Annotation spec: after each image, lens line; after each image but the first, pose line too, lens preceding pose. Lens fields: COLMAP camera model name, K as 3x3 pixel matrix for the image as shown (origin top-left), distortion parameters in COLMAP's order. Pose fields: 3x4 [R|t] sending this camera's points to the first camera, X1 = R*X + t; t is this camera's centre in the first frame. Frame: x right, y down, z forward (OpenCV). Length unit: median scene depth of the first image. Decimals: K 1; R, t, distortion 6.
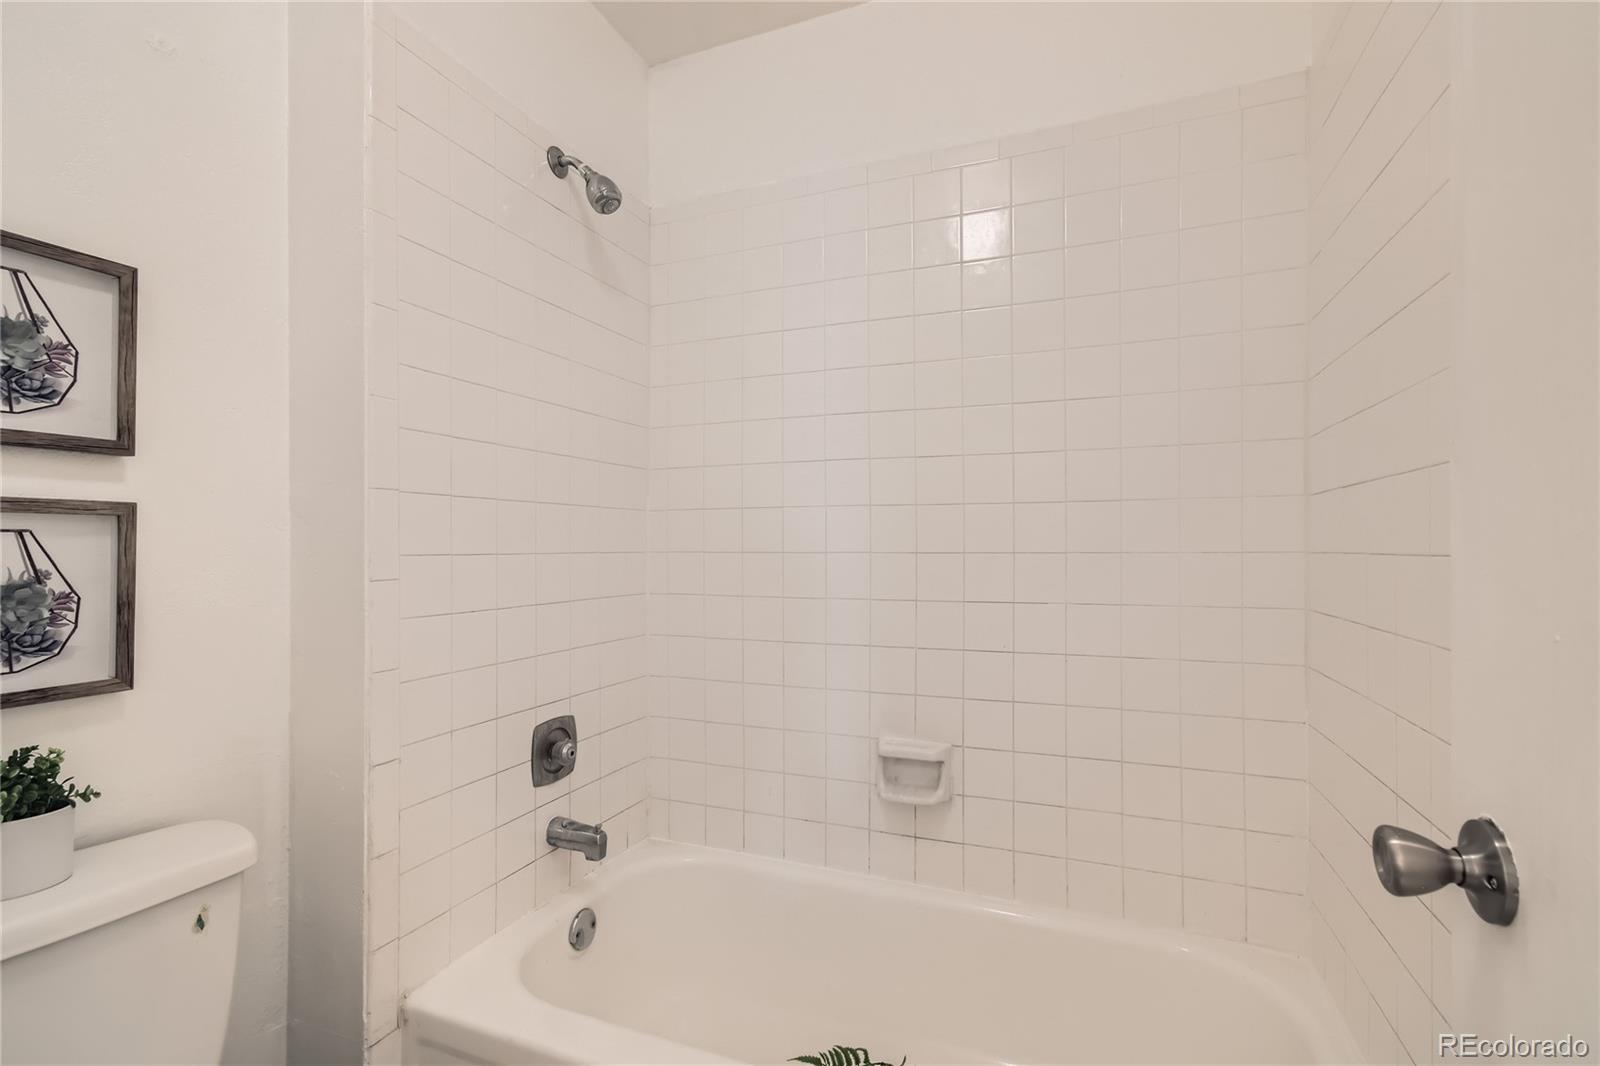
lens RADIAL K [[714.0, 0, 808.2], [0, 714.0, 559.1], [0, 0, 1]] dist [-0.010961, 0.008401]
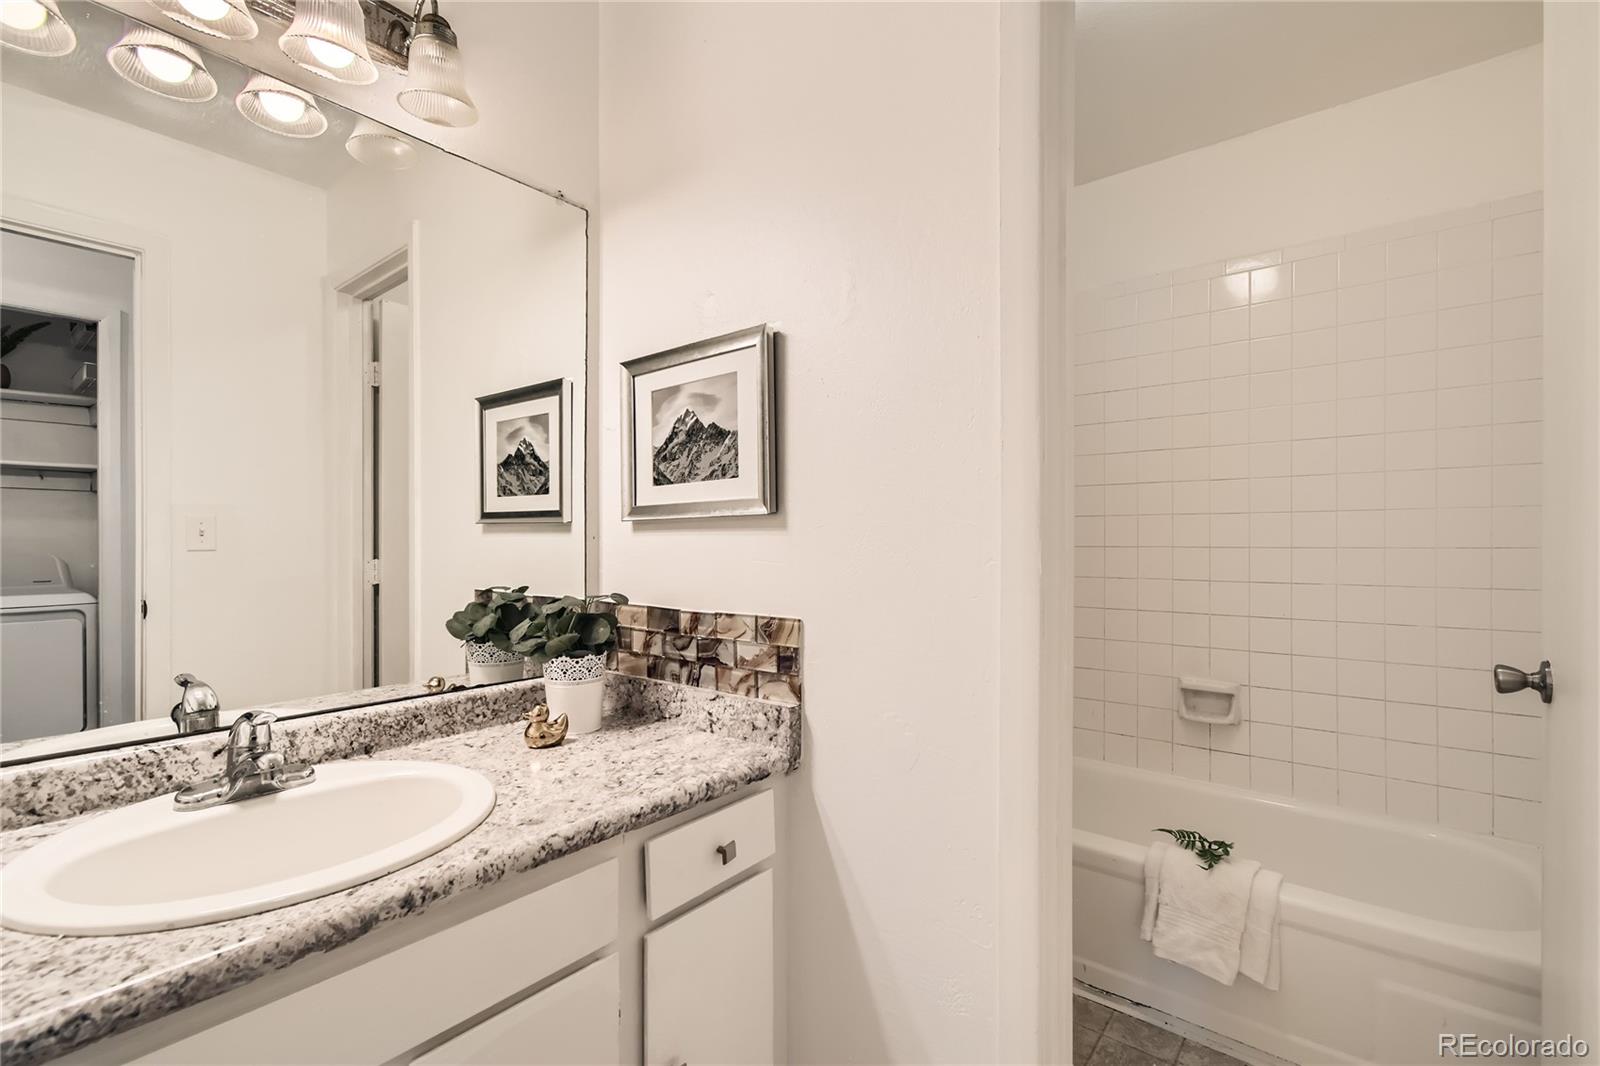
lens RADIAL K [[714.0, 0, 803.6], [0, 714.0, 535.6], [0, 0, 1]] dist [-0.010961, 0.008401]
pose [[0.956005, 0.009089, -0.293210, -0.211297], [-0.014480, 0.999764, -0.016219, 0.005940], [0.292994, 0.019751, 0.955910, -0.589484]]
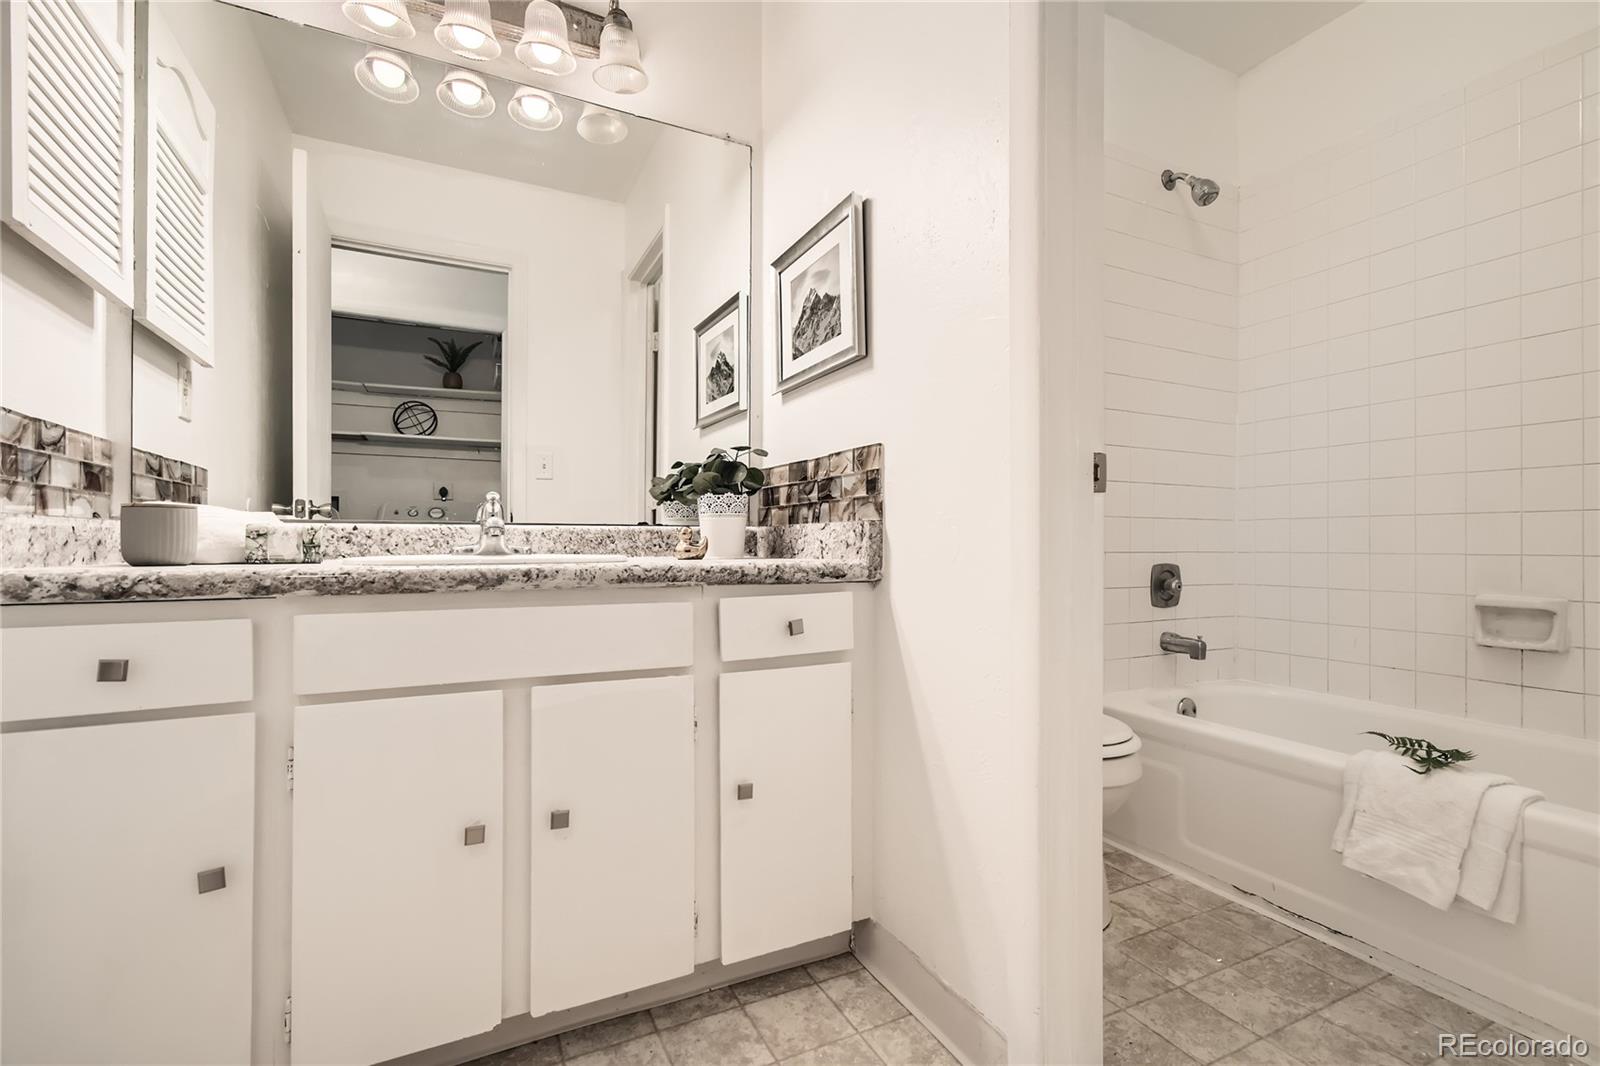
lens RADIAL K [[714.0, 0, 806.8], [0, 714.0, 531.6], [0, 0, 1]] dist [-0.010961, 0.008401]
pose [[0.745556, 0.000540, -0.666443, 0.061913], [-0.020524, 0.999544, -0.022149, 0.204567], [0.666127, 0.030192, 0.745227, -0.553528]]
